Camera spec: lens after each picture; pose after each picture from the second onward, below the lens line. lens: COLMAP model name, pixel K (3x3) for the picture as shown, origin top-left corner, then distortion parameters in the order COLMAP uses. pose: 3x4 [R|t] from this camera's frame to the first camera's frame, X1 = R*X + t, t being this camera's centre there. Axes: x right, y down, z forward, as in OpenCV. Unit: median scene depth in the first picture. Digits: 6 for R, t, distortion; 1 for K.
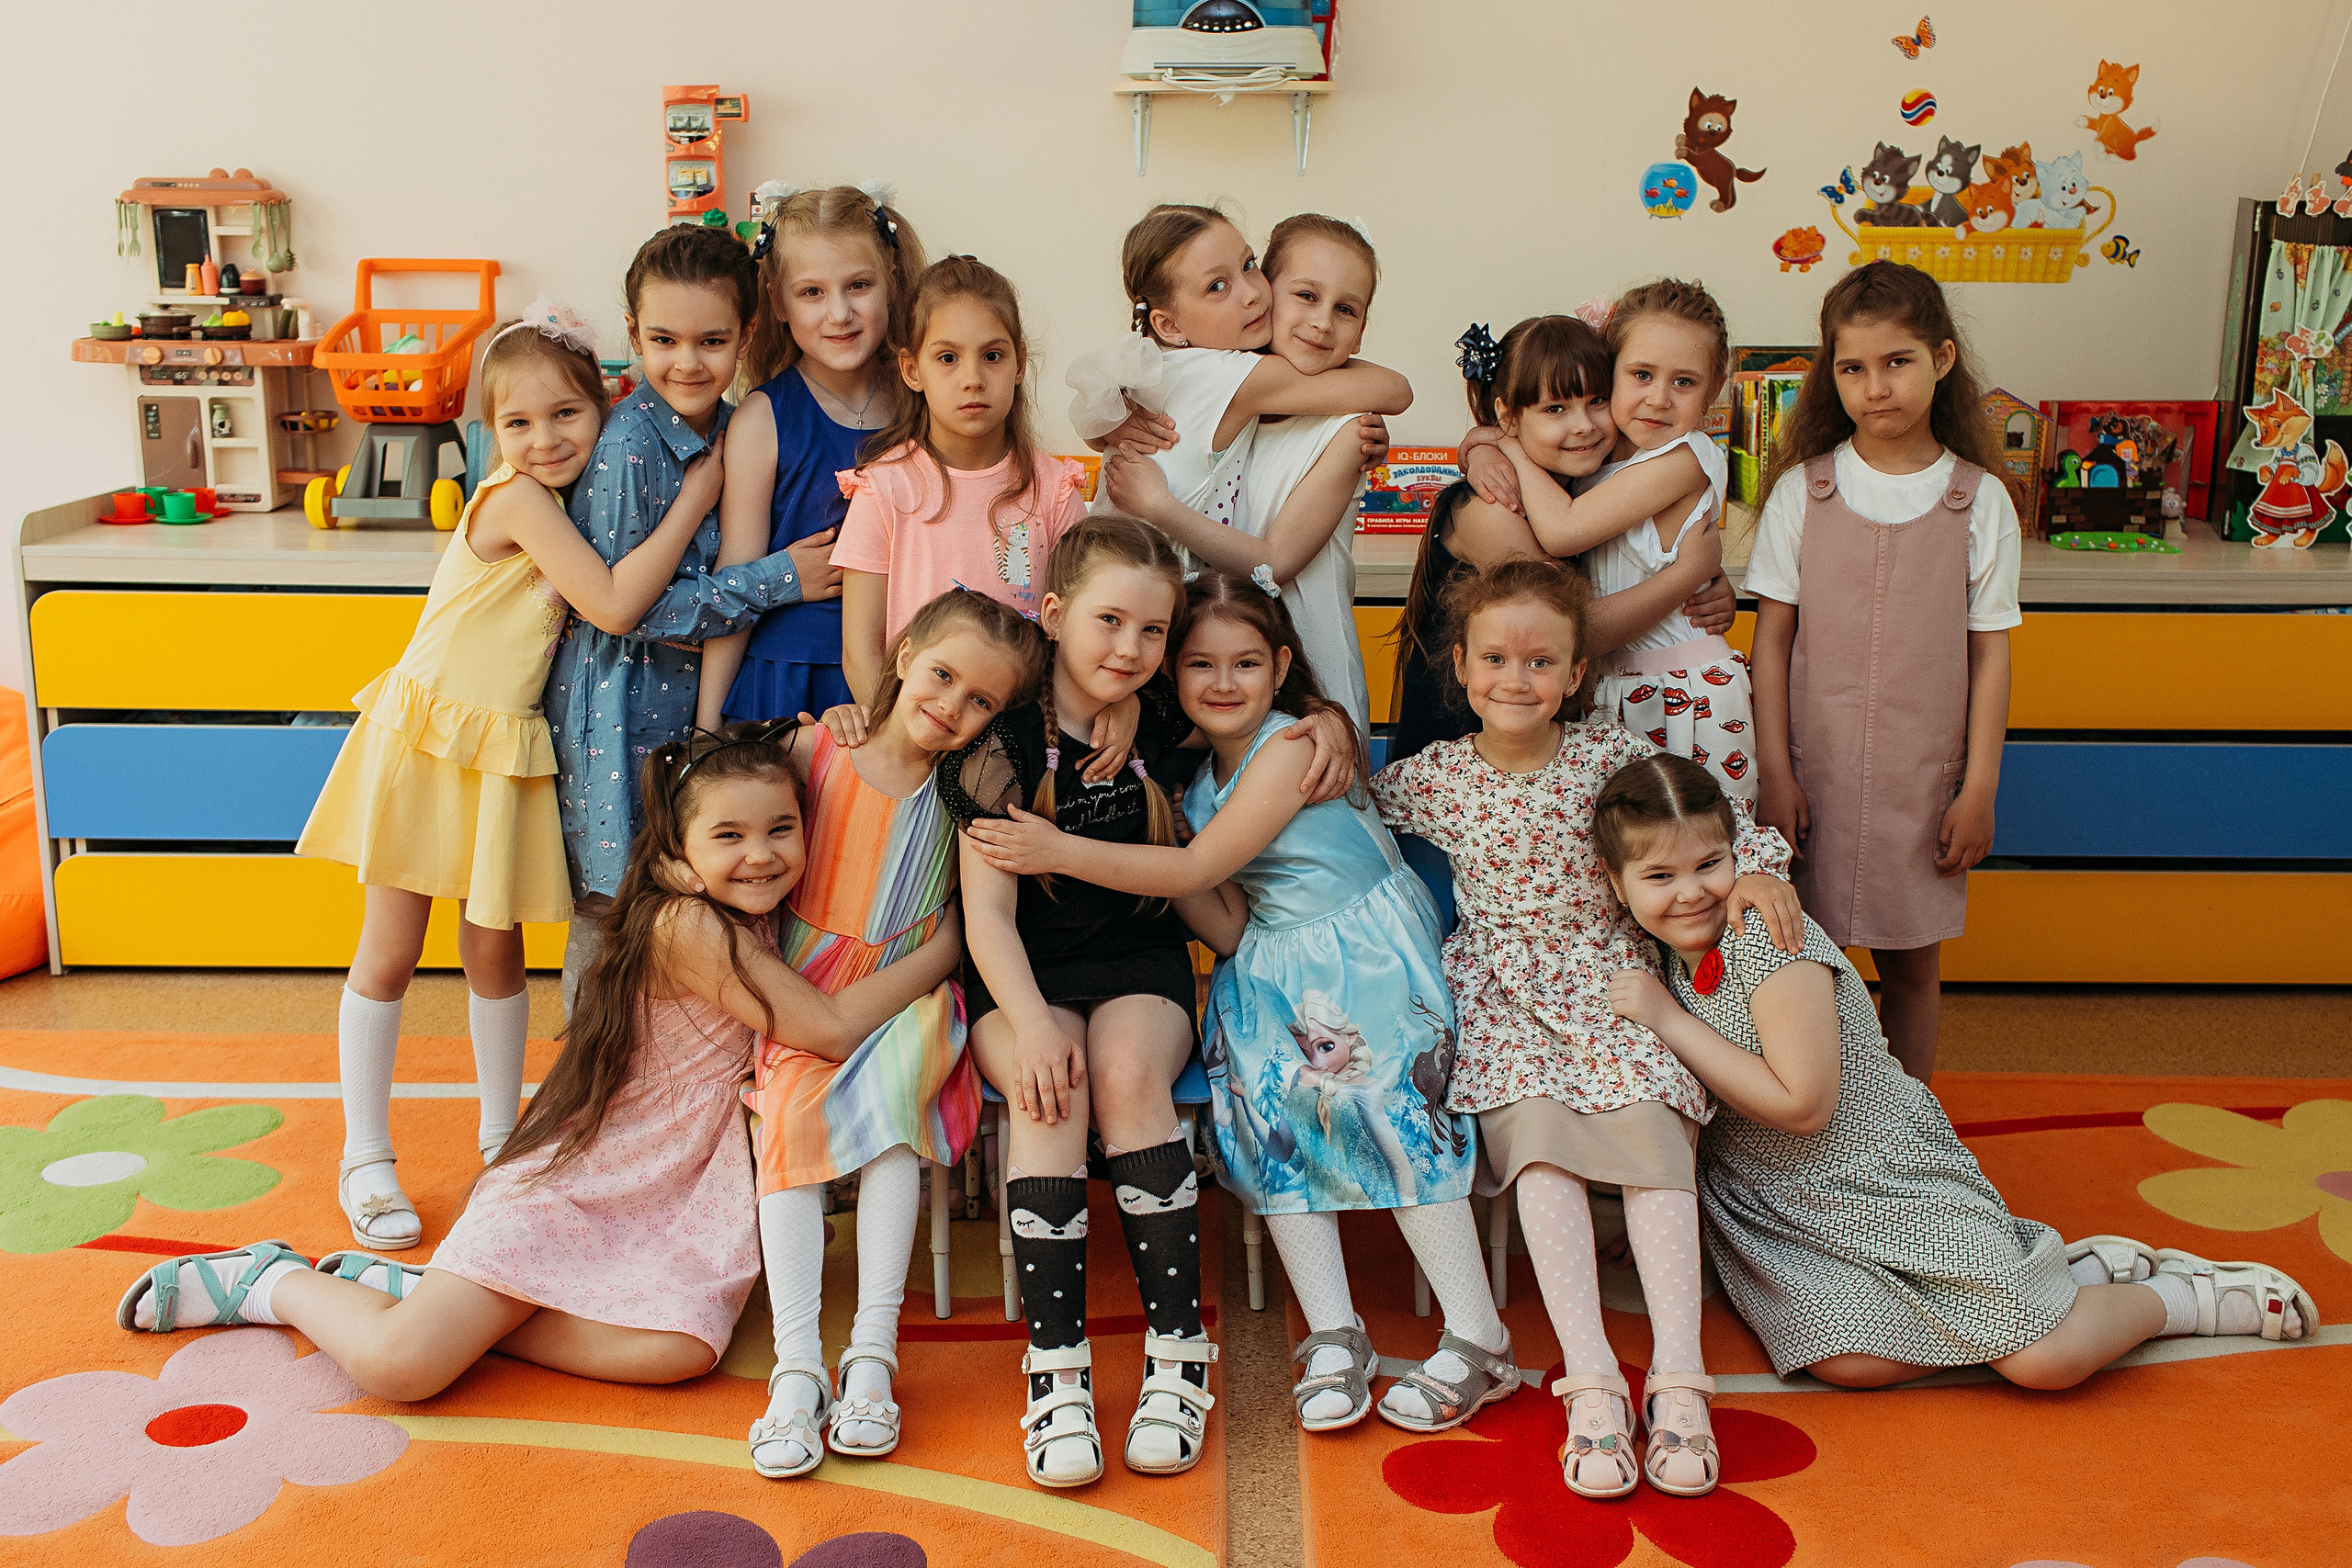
lens RADIAL K [[2772.5, 0, 1153.9], [0, 2772.5, 808.4], [0, 0, 1]] dist [-0.009799, 0.000000]
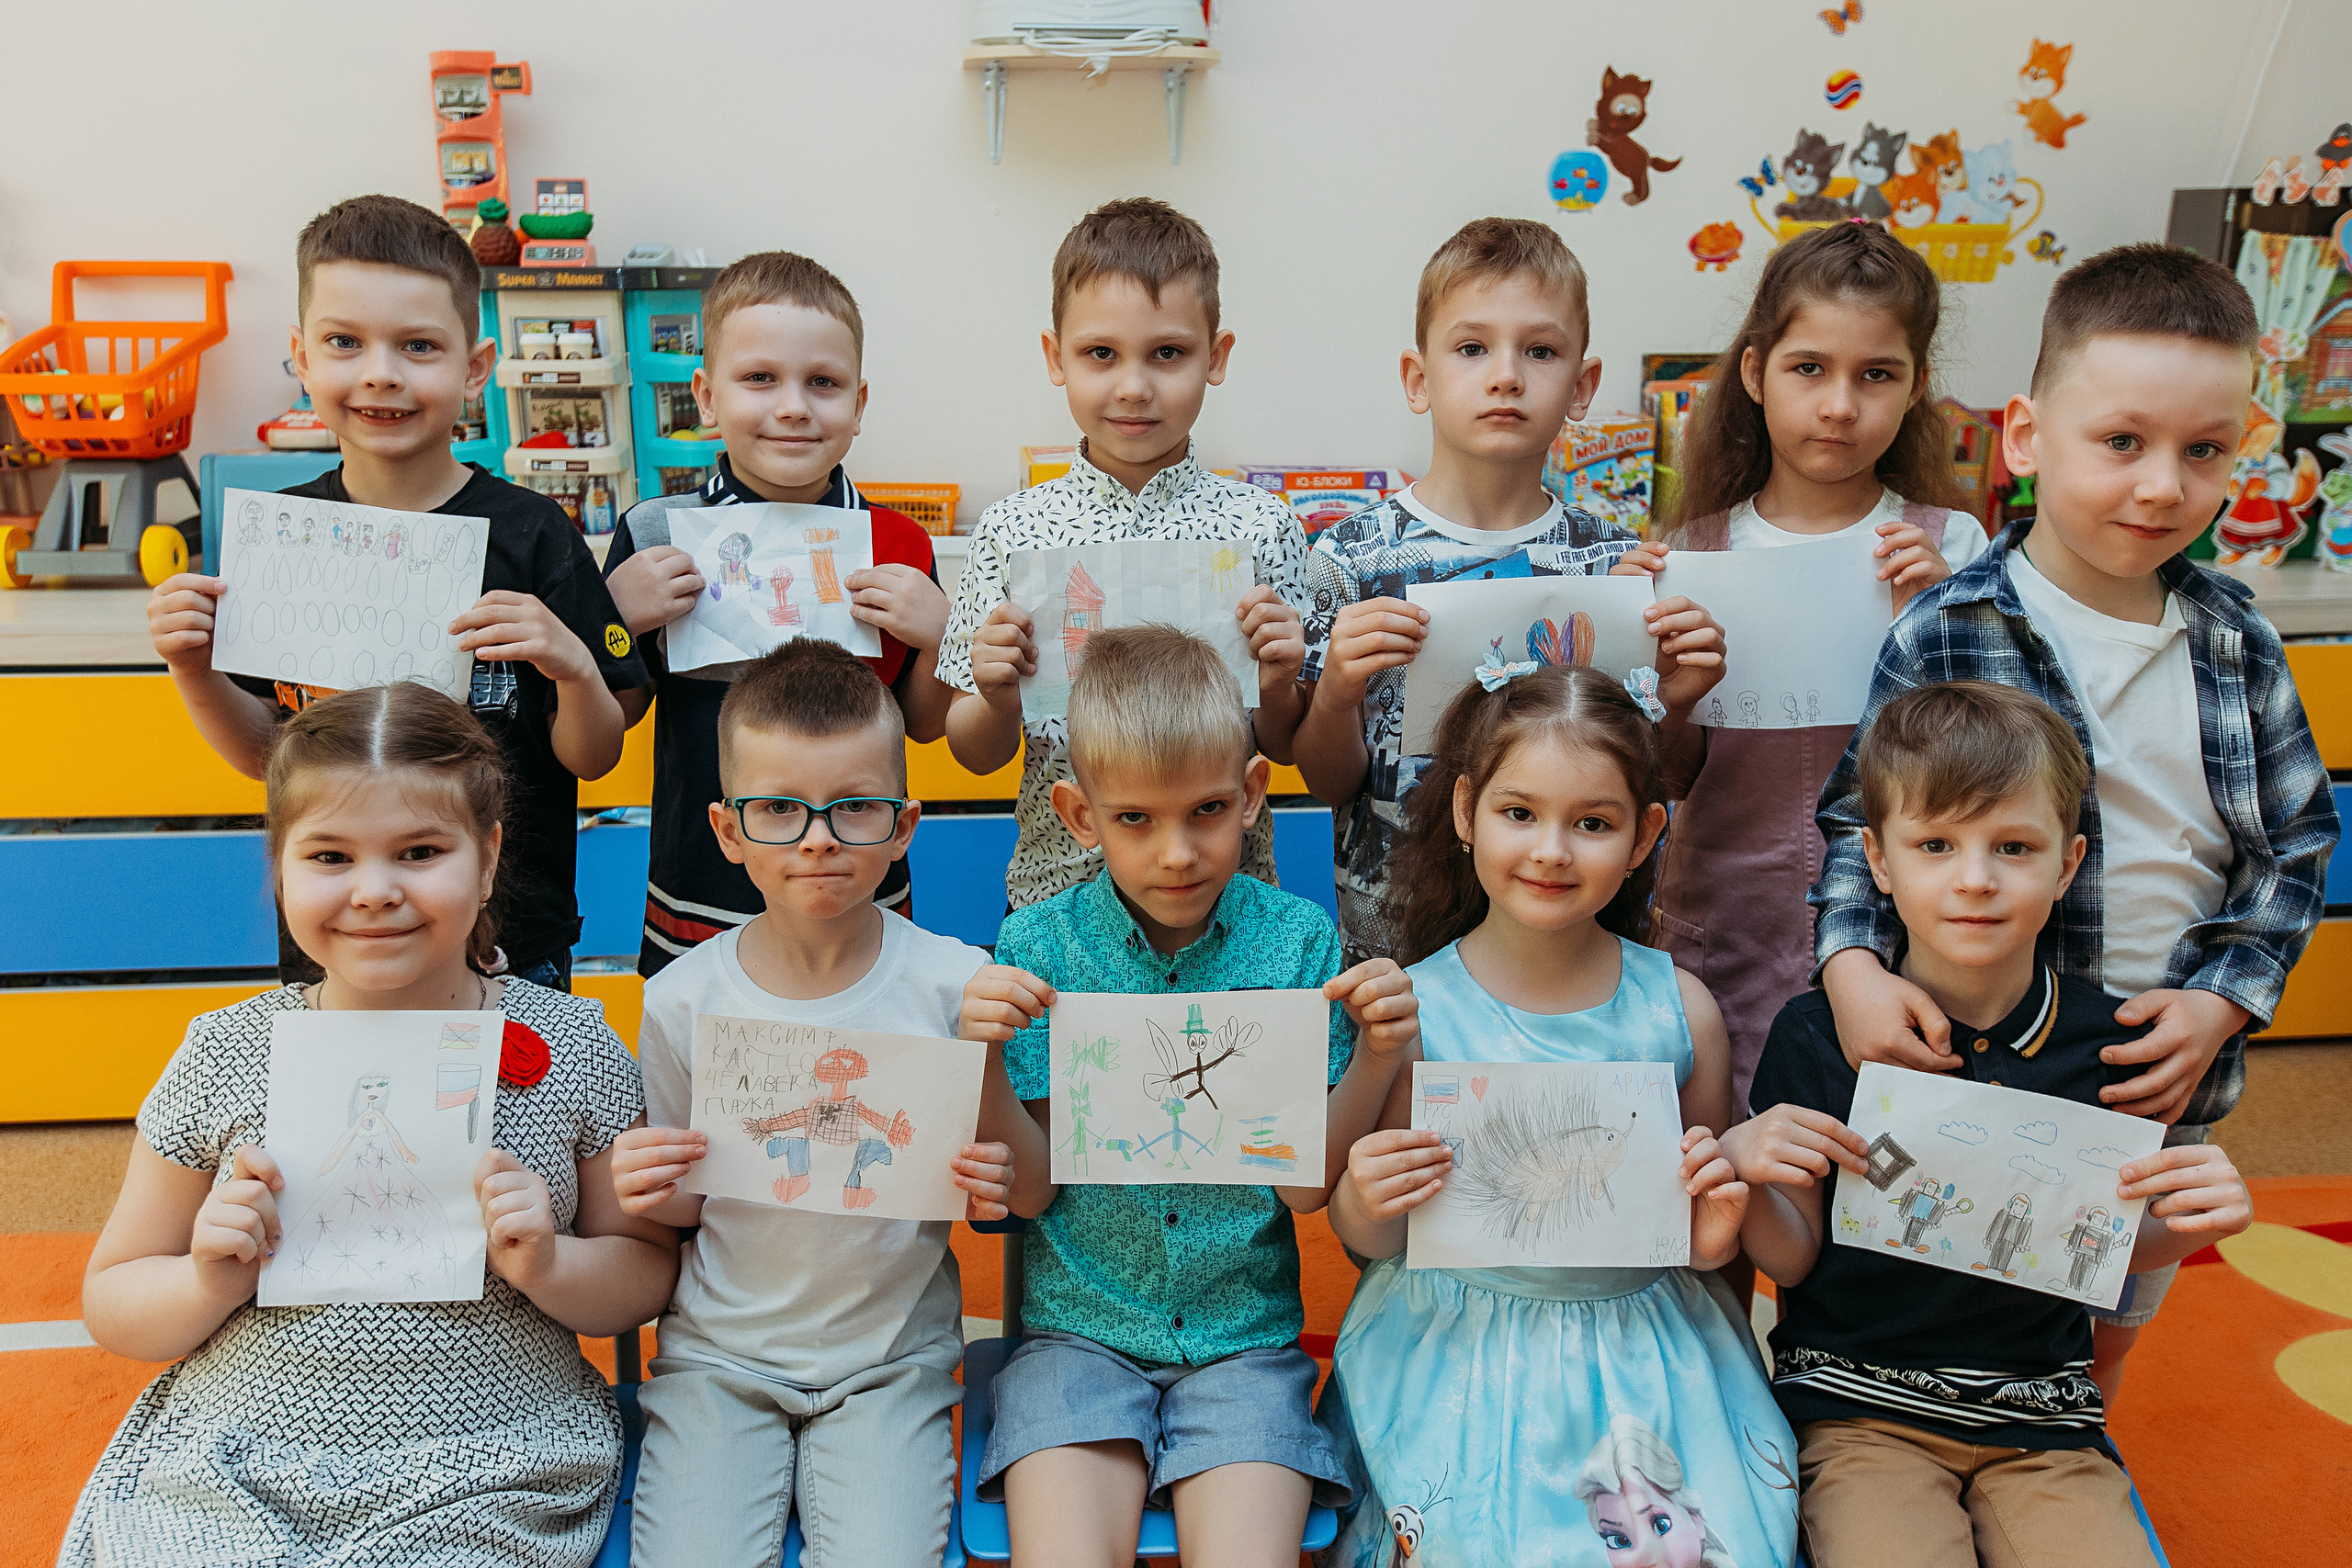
lens RADIAL K [[2009.1, 0, 1178.4], [0, 2009.1, 786.7], [0, 0, 1]] dist [-0.005382, 0.003223]
pose [[0.993144, -0.031767, 0.112495, -0.025247], [0.027105, 0.998719, 0.042726, -0.056462], [-0.113708, -0.039384, 0.992733, 0.353748]]
